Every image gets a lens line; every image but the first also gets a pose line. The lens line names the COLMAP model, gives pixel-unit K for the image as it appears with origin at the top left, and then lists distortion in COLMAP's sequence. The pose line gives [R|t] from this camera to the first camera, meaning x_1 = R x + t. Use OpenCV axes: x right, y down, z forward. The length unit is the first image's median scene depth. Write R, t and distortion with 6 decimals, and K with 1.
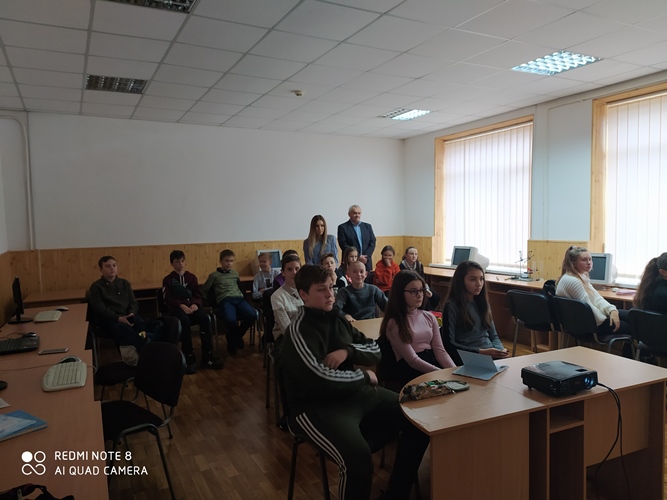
lens RADIAL K [[508.1, 0, 330.5], [0, 508.1, 247.0], [0, 0, 1]] dist [0.097601, -0.096286]
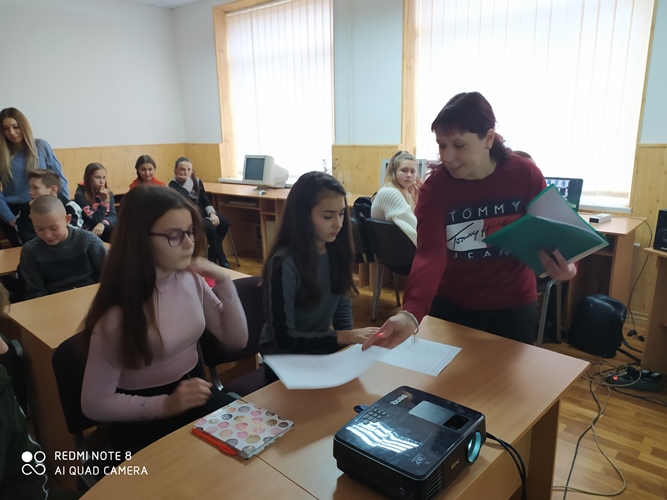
lens RADIAL K [[508.1, 0, 330.5], [0, 508.1, 247.0], [0, 0, 1]] dist [0.097601, -0.096286]
pose [[0.932848, -0.086022, 0.349851, 0.083762], [0.025759, 0.984516, 0.173390, 0.004776], [-0.359349, -0.152735, 0.920619, 0.228251]]
